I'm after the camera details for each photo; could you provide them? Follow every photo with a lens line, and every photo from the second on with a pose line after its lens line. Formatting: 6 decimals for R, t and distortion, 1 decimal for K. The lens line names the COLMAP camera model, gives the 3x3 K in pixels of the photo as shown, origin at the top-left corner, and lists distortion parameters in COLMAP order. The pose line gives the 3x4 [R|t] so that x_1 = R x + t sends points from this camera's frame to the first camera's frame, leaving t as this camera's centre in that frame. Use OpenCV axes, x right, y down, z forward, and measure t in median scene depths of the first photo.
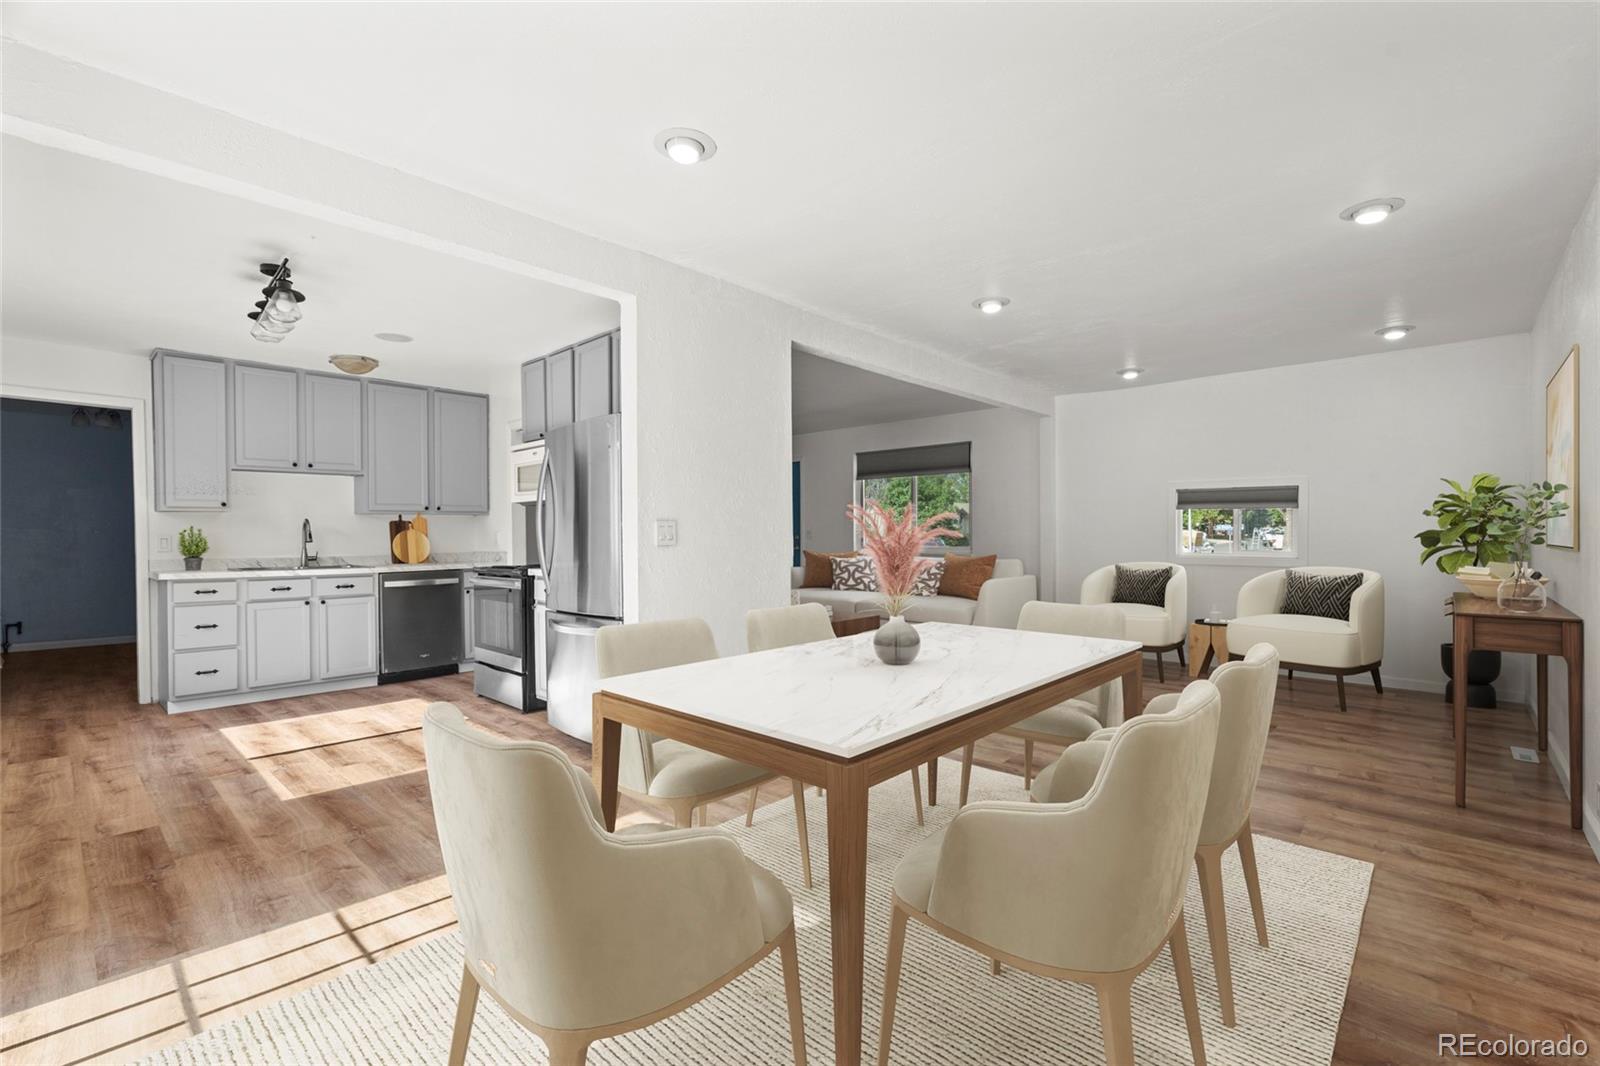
lens RADIAL K [[687.4, 0, 797.3], [0, 687.4, 543.0], [0, 0, 1]] dist [0.002347, 0.000353]
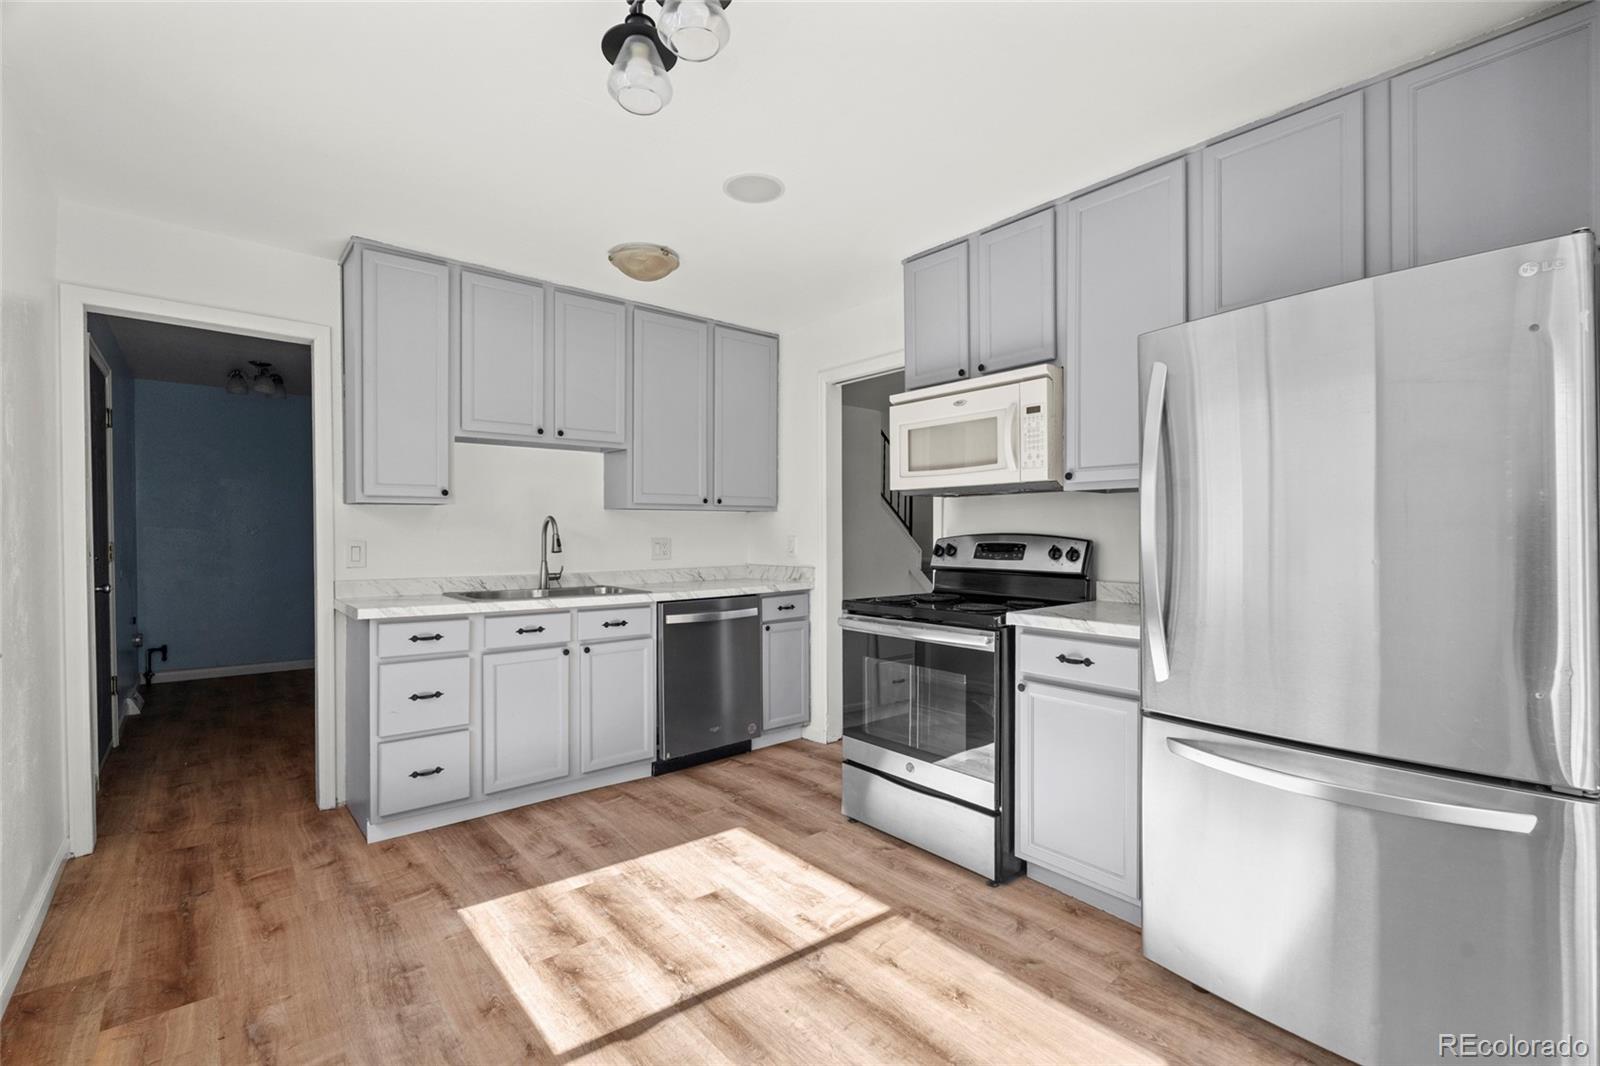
lens RADIAL K [[703.4, 0, 823.5], [0, 703.4, 538.7], [0, 0, 1]] dist [-0.003543, 0.000228]
pose [[0.994778, 0.007021, -0.101823, -0.426176], [-0.007509, 0.999962, -0.004413, -0.014027], [0.101788, 0.005155, 0.994793, 0.401650]]
